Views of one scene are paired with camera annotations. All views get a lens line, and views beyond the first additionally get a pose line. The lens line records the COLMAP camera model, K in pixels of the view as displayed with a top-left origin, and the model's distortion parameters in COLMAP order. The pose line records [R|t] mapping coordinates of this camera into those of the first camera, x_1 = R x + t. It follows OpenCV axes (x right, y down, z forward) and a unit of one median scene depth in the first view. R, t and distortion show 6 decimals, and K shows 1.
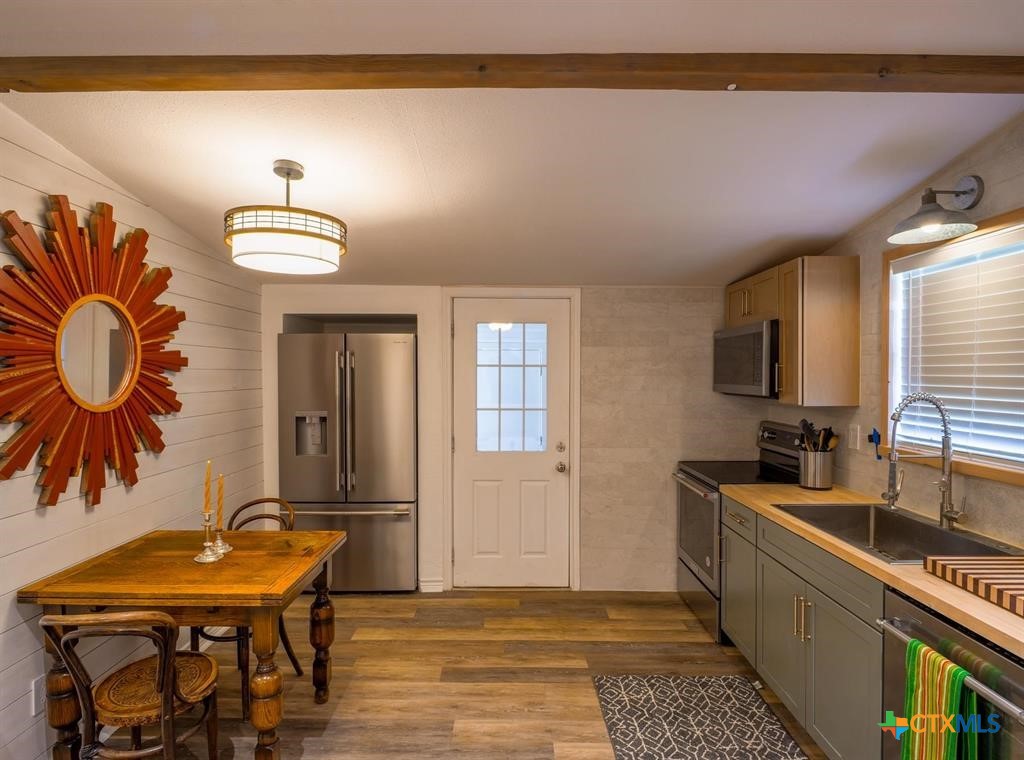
lens RADIAL K [[572.4, 0, 512.0], [0, 572.4, 380.0], [0, 0, 1]] dist [-0.006788, -0.000709]
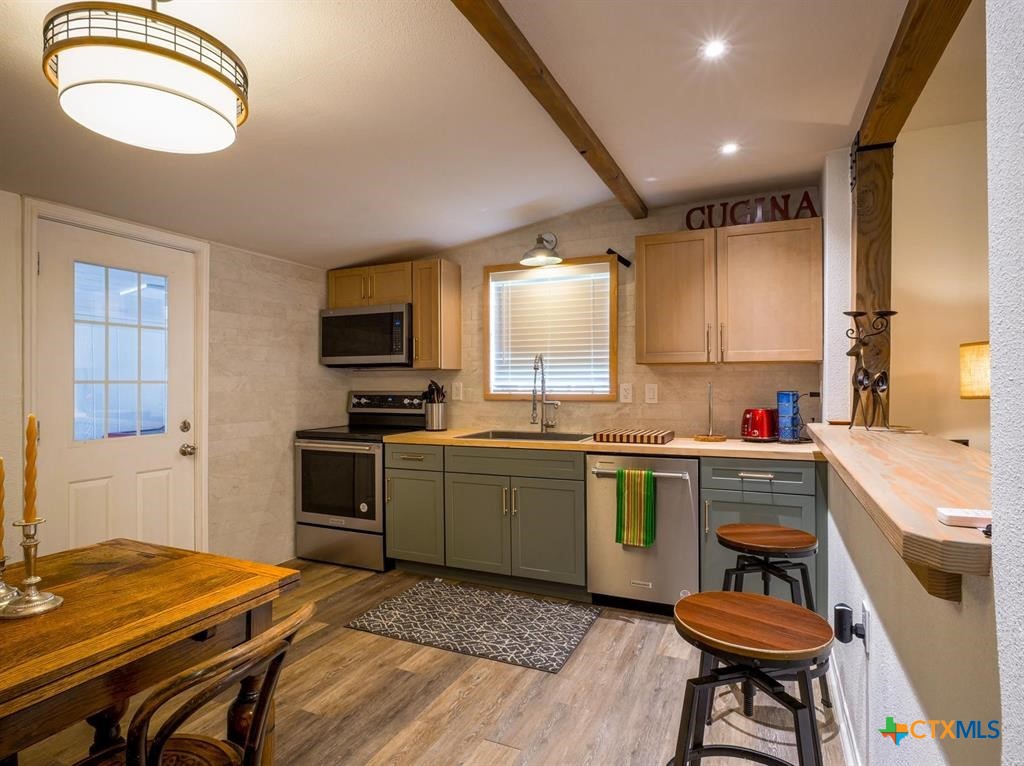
lens RADIAL K [[581.4, 0, 512.0], [0, 581.4, 383.0], [0, 0, 1]] dist [0.000666, -0.001116]
pose [[0.404481, -0.002823, 0.914542, -0.634478], [0.016399, 0.999857, -0.004167, 0.081462], [-0.914399, 0.016683, 0.404469, 0.265232]]
